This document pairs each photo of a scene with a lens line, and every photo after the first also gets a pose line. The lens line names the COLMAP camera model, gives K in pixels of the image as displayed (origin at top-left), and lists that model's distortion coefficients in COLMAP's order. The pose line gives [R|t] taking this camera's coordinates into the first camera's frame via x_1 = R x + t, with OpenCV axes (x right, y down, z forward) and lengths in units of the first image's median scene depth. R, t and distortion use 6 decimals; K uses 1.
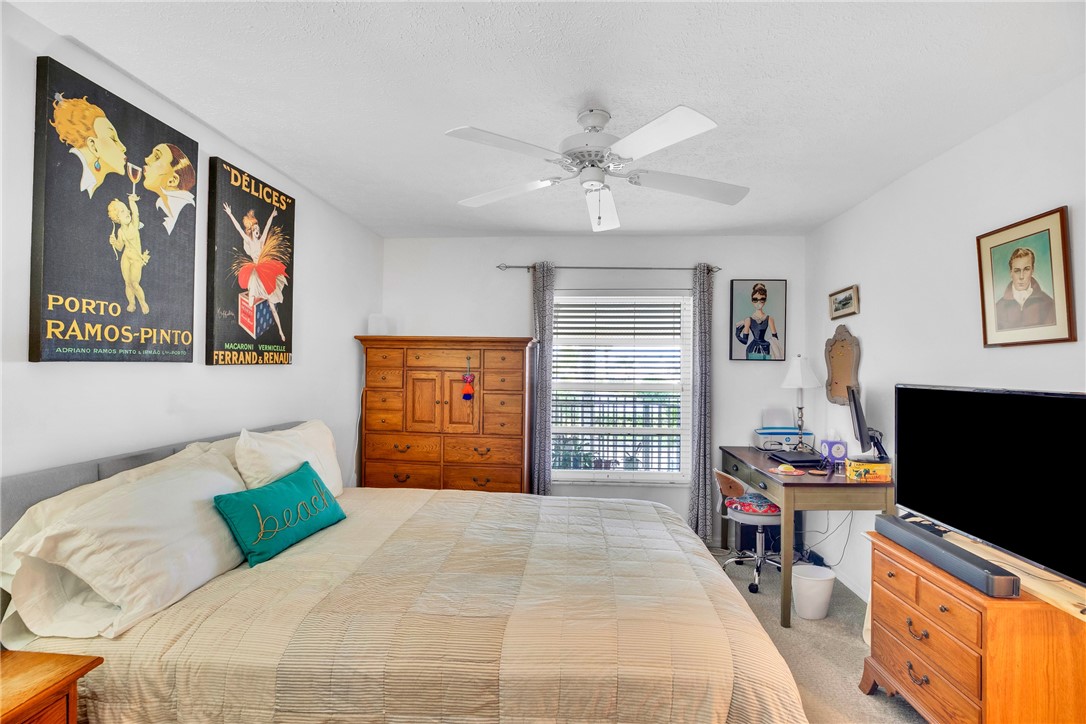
lens RADIAL K [[499.2, 0, 548.6], [0, 499.2, 359.9], [0, 0, 1]] dist [-0.044259, 0.011596]
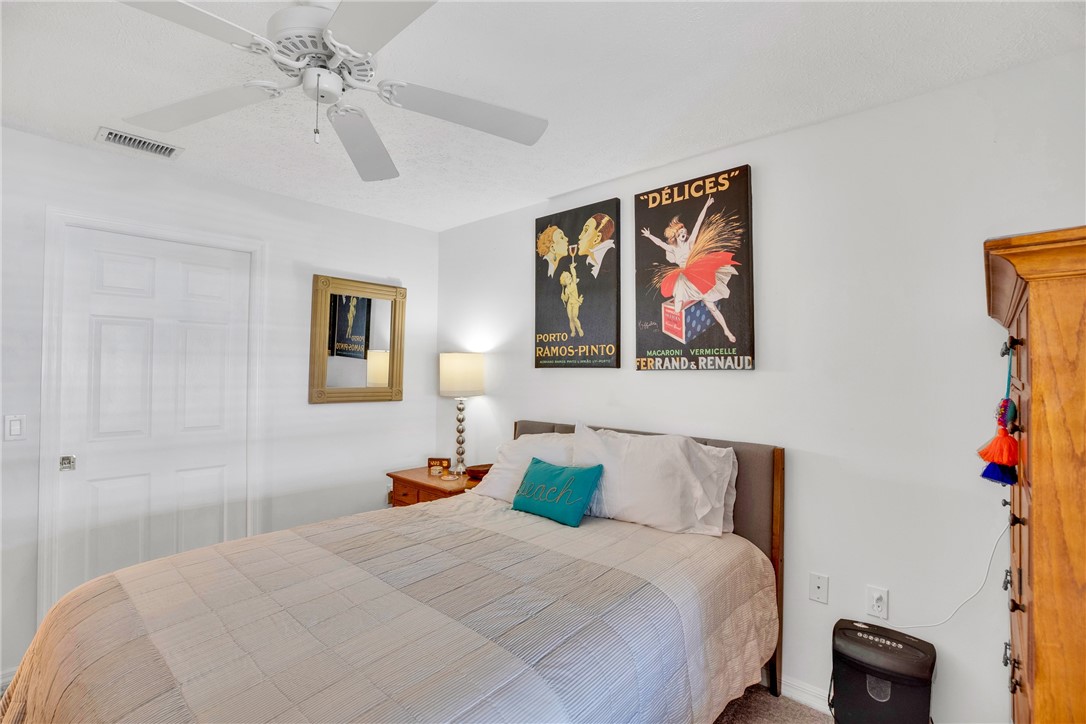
lens RADIAL K [[499.2, 0, 544.2], [0, 499.2, 360.2], [0, 0, 1]] dist [-0.044259, 0.011596]
pose [[-0.614135, -0.022518, -0.788880, 0.384854], [-0.001141, 0.999617, -0.027645, 0.018905], [0.789200, -0.016077, -0.613925, 1.497824]]
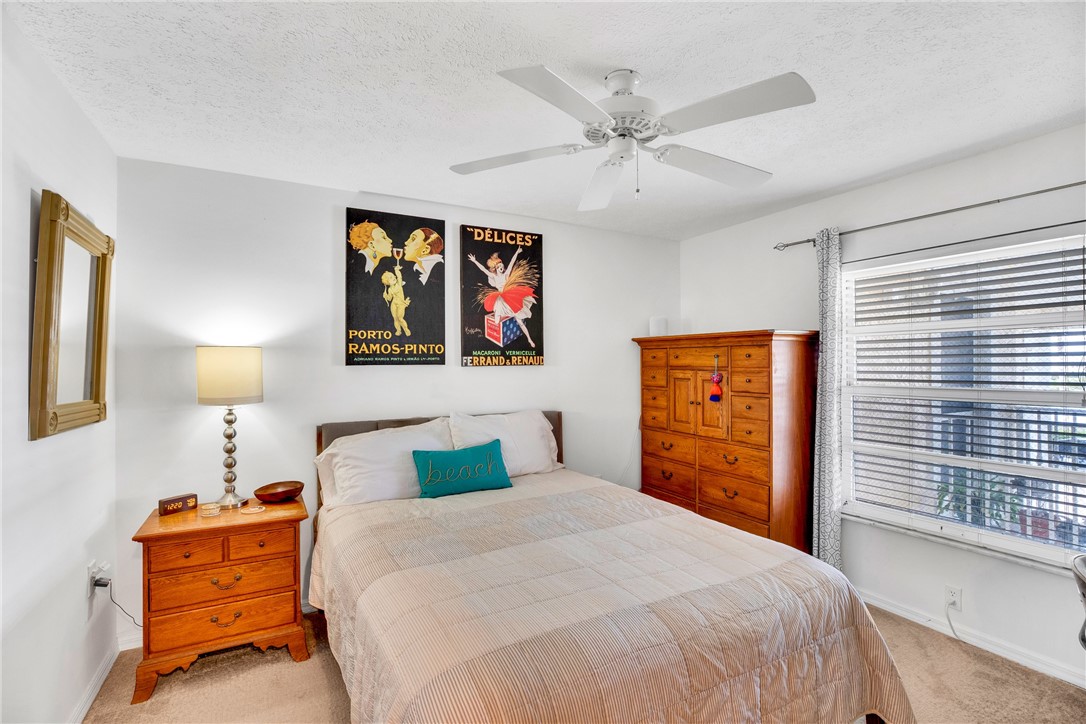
lens RADIAL K [[499.2, 0, 545.5], [0, 499.2, 361.0], [0, 0, 1]] dist [-0.044259, 0.011596]
pose [[0.549787, -0.017466, -0.835122, 0.672883], [0.018786, 0.999787, -0.008542, 0.011134], [0.835093, -0.010992, 0.549998, 0.366949]]
